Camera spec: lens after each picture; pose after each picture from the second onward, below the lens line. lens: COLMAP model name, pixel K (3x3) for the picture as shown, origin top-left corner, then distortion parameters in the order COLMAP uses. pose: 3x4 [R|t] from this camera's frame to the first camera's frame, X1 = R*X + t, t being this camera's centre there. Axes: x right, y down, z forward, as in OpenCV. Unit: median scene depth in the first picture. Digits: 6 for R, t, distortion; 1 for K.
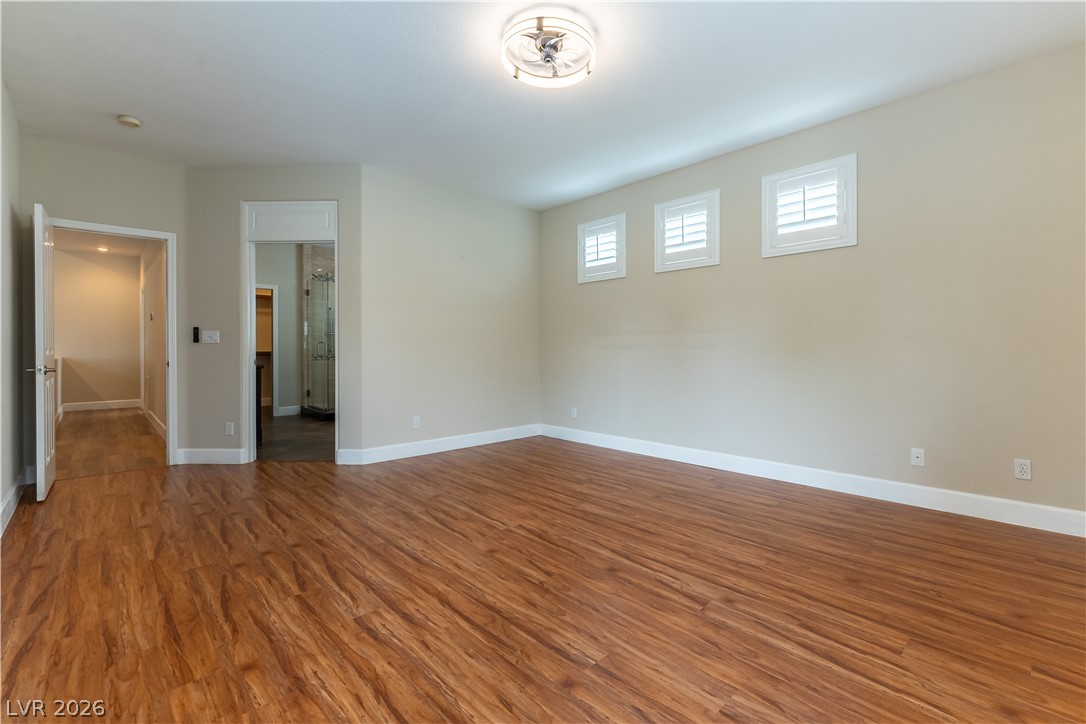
lens RADIAL K [[494.2, 0, 555.3], [0, 494.2, 371.7], [0, 0, 1]] dist [-0.001017, -0.000200]
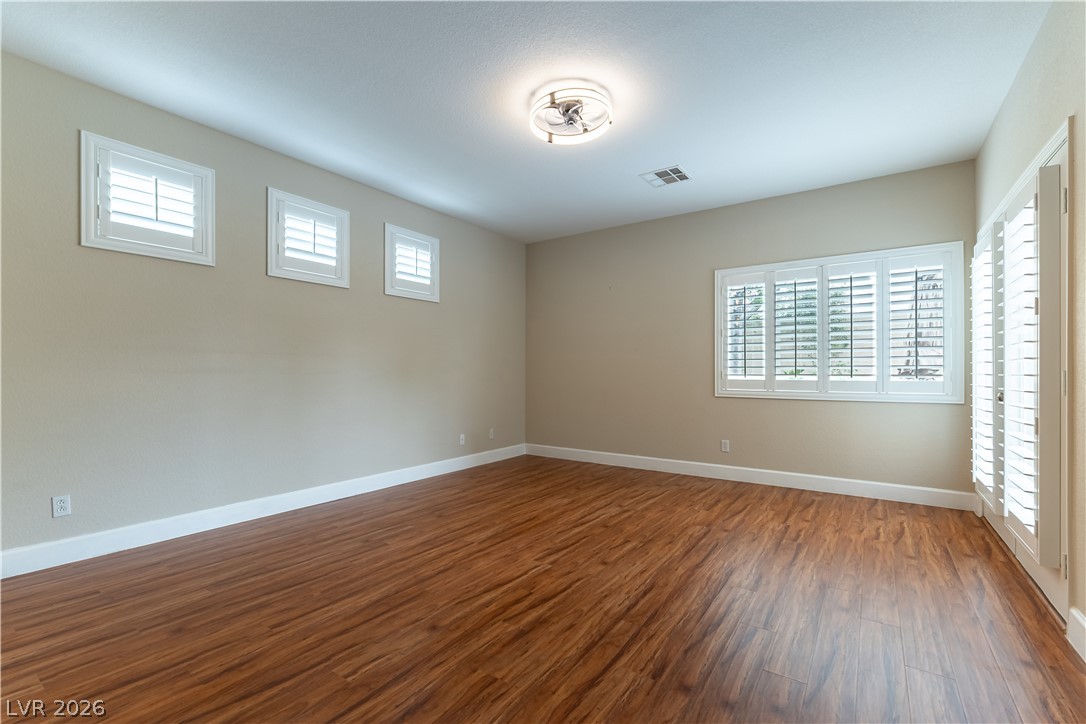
lens RADIAL K [[494.2, 0, 555.3], [0, 494.2, 371.7], [0, 0, 1]] dist [-0.001017, -0.000200]
pose [[-0.246372, 0.002737, 0.969172, -1.005062], [0.044776, 0.998960, 0.008562, -0.053145], [-0.968141, 0.045505, -0.246238, 1.197040]]
